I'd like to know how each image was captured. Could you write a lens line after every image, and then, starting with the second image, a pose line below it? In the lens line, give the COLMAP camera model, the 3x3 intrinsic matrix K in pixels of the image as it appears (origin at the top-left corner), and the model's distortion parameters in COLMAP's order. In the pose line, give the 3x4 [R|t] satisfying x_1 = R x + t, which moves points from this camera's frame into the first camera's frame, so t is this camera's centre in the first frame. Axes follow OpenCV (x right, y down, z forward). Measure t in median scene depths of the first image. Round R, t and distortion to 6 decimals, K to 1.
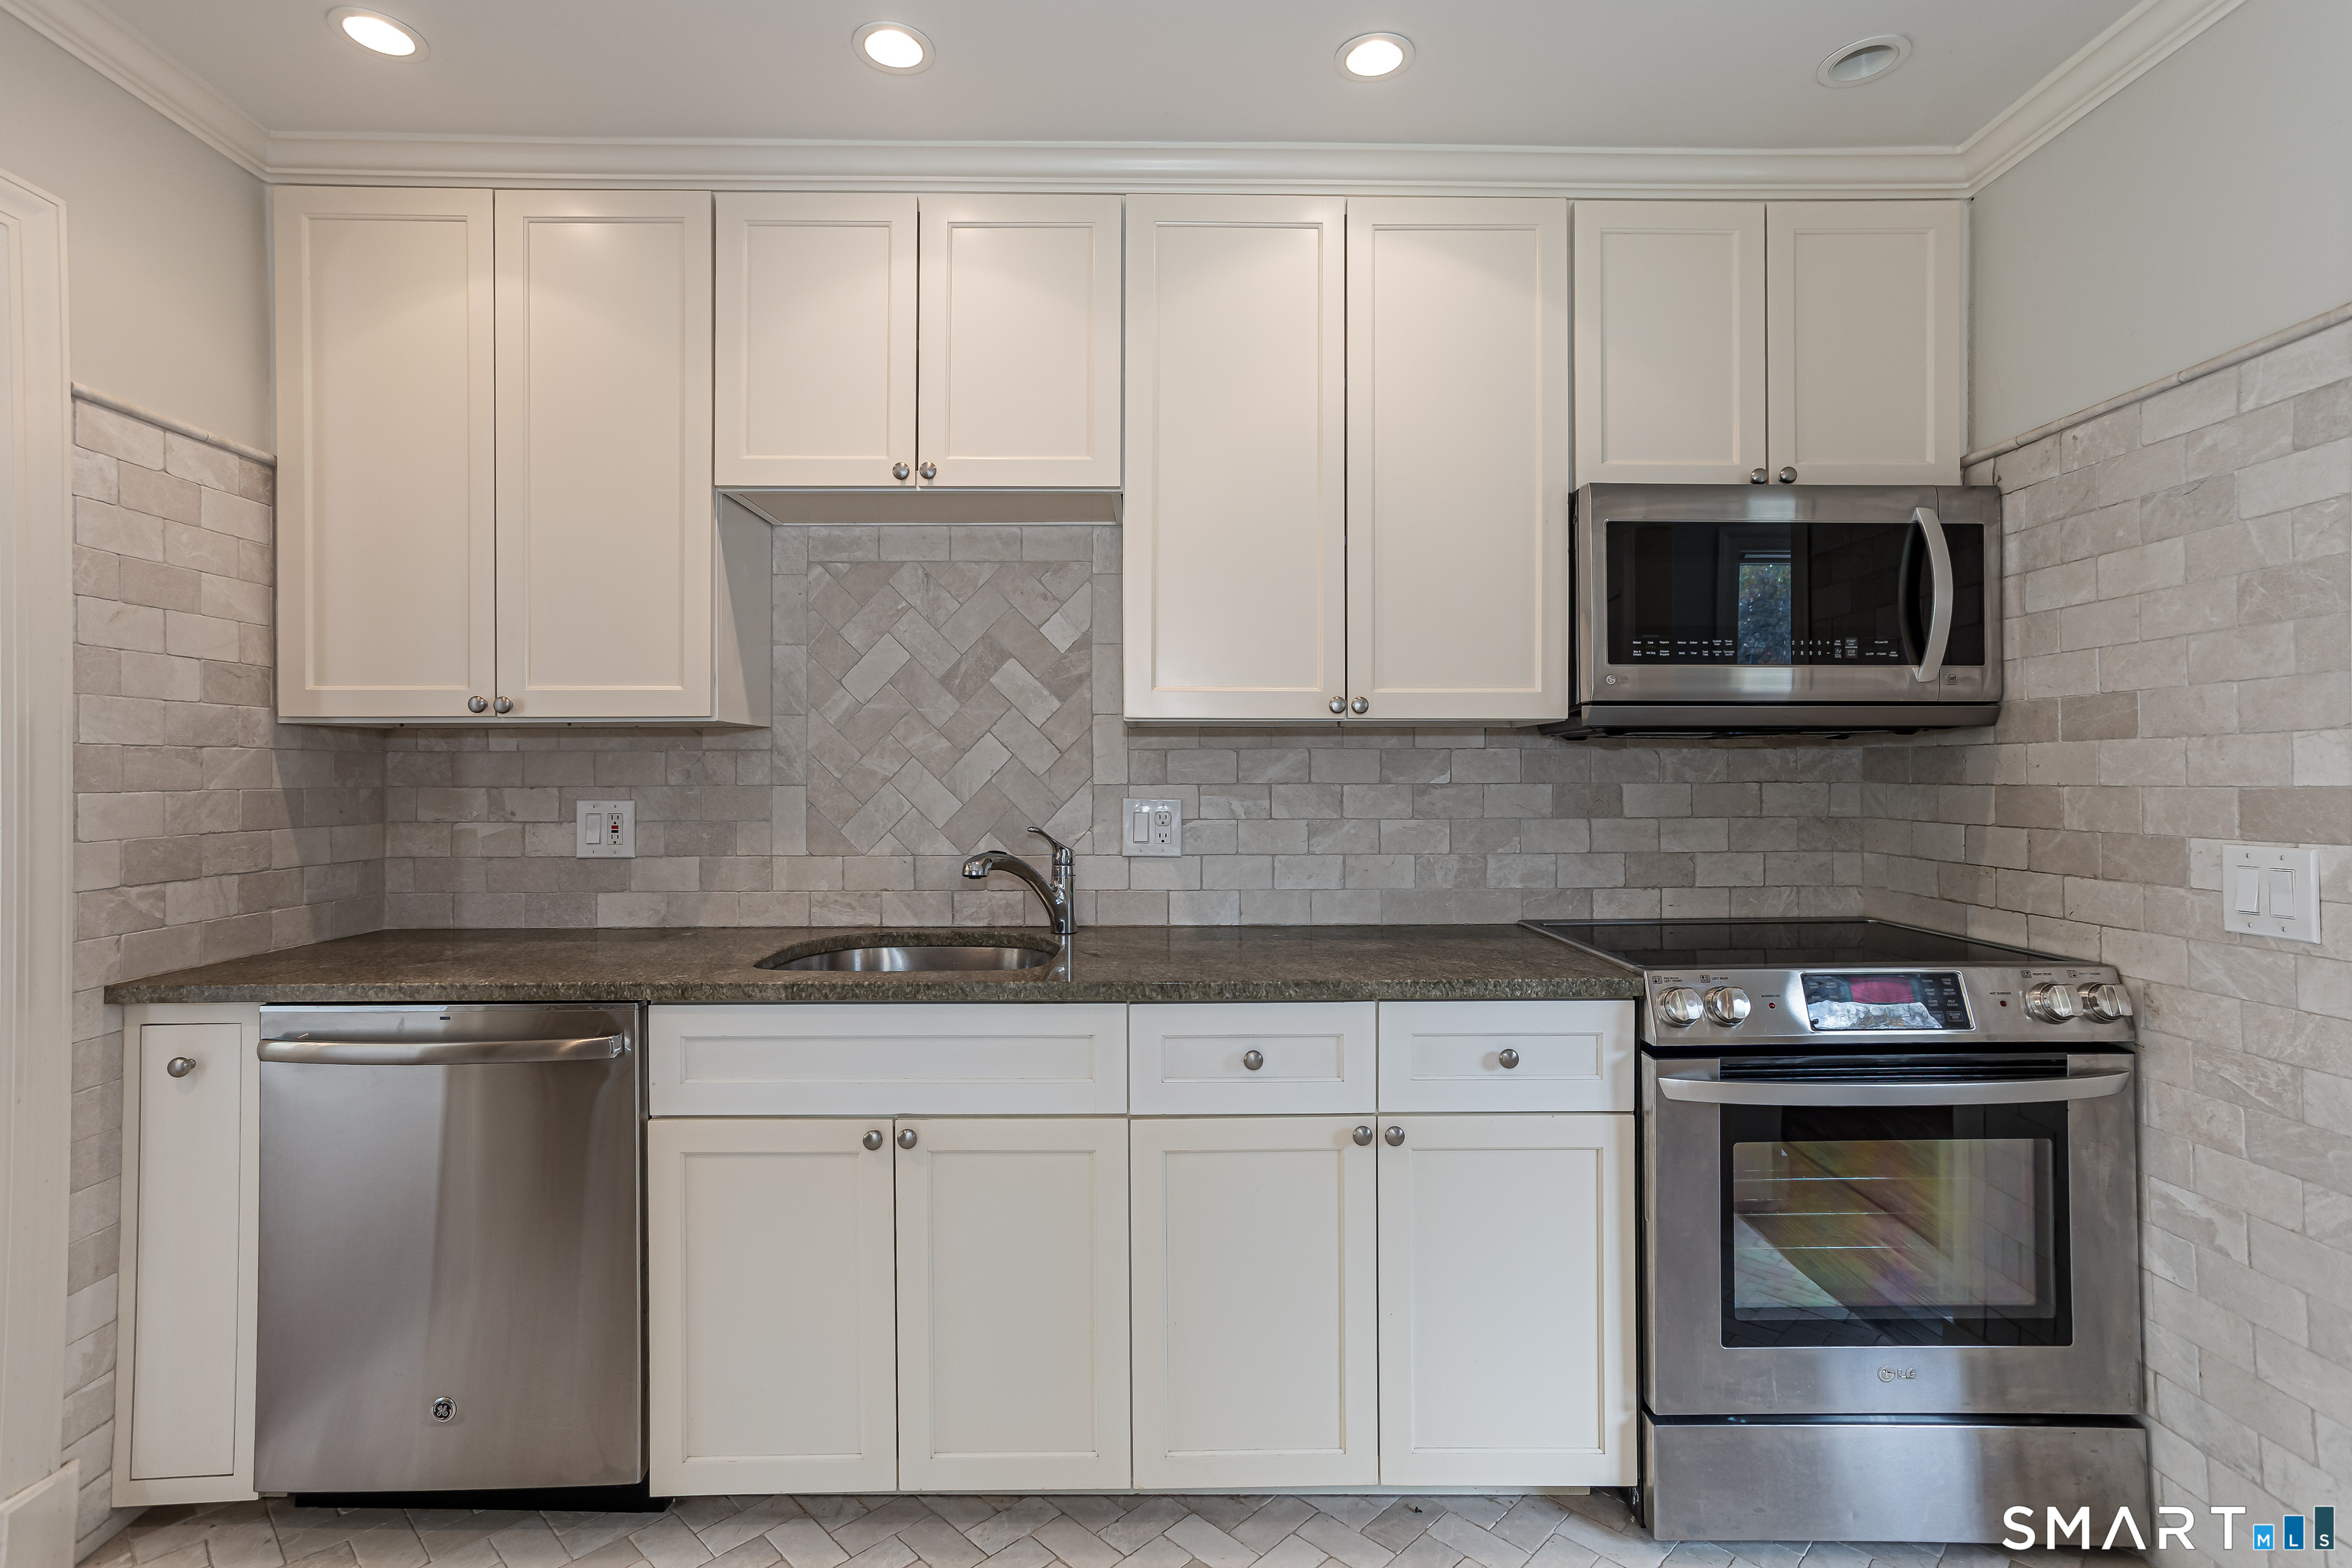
lens RADIAL K [[1146.3, 0, 1168.0], [0, 1146.3, 759.0], [0, 0, 1]] dist [0.006538, 0.002422]
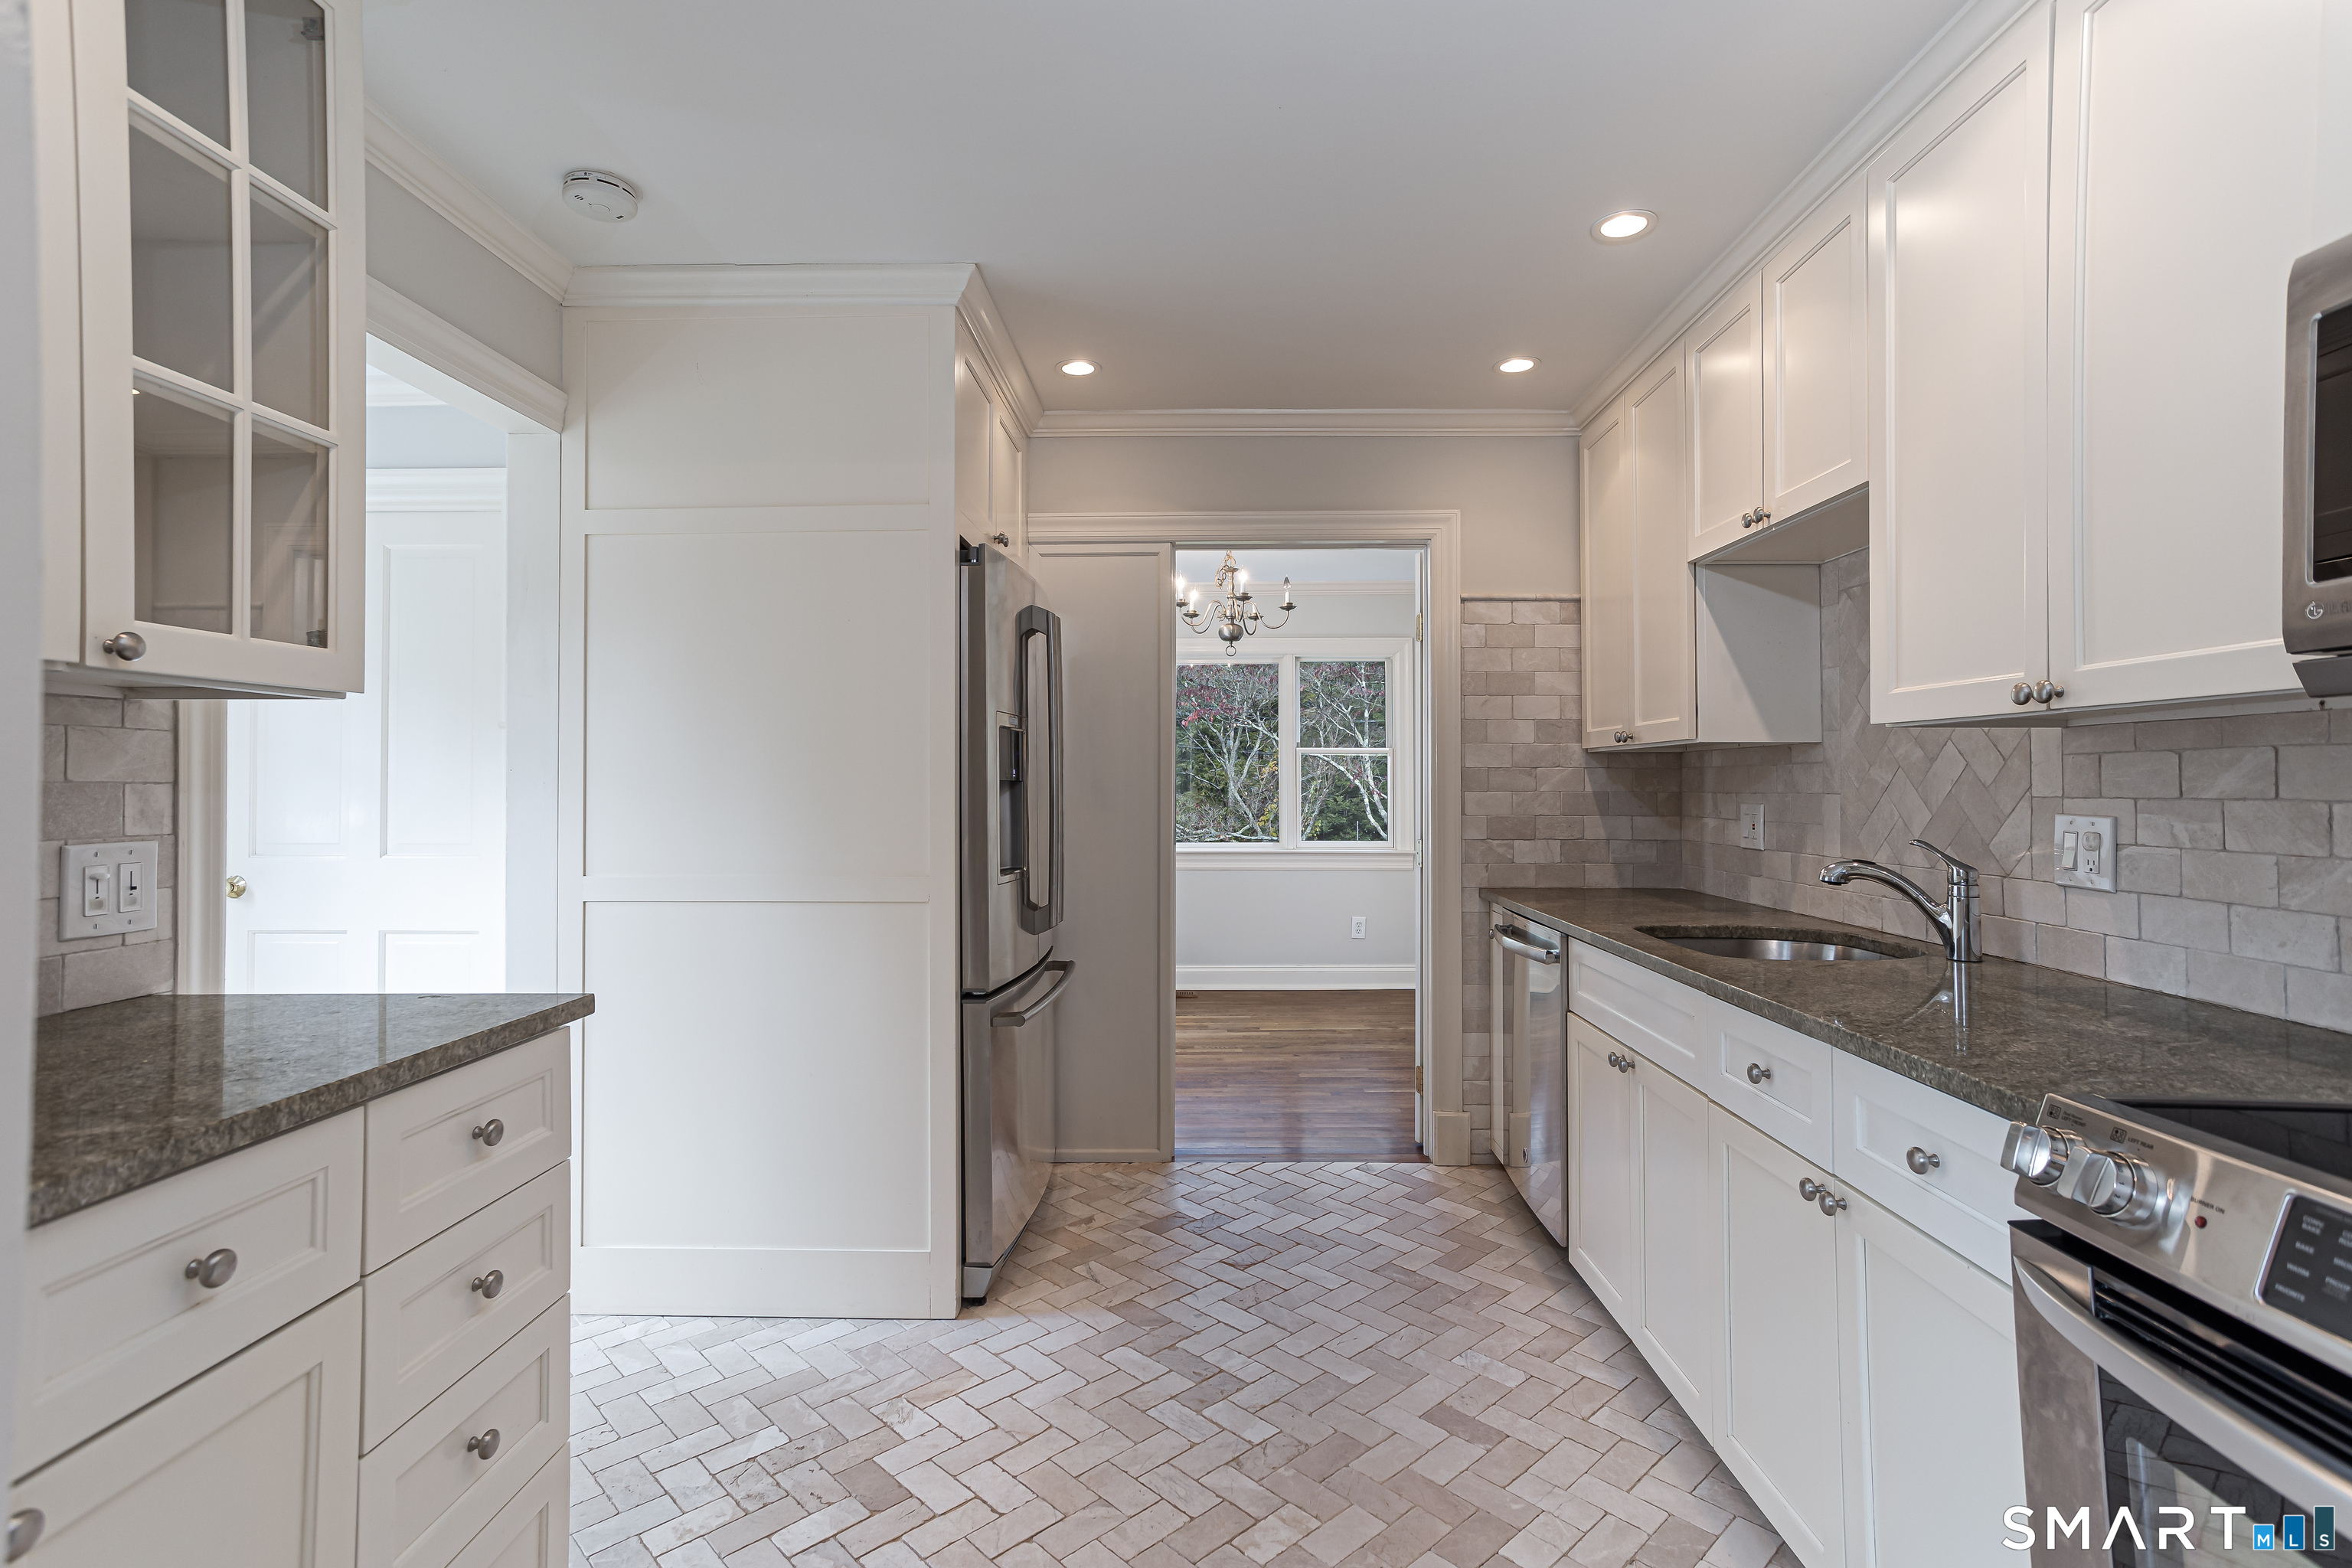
lens RADIAL K [[1146.3, 0, 1157.9], [0, 1146.3, 783.5], [0, 0, 1]] dist [0.006538, 0.002422]
pose [[-0.056811, 0.001524, -0.998384, 0.887955], [0.009356, 0.999956, 0.000994, 0.006102], [0.998341, -0.009284, -0.056822, 0.443440]]
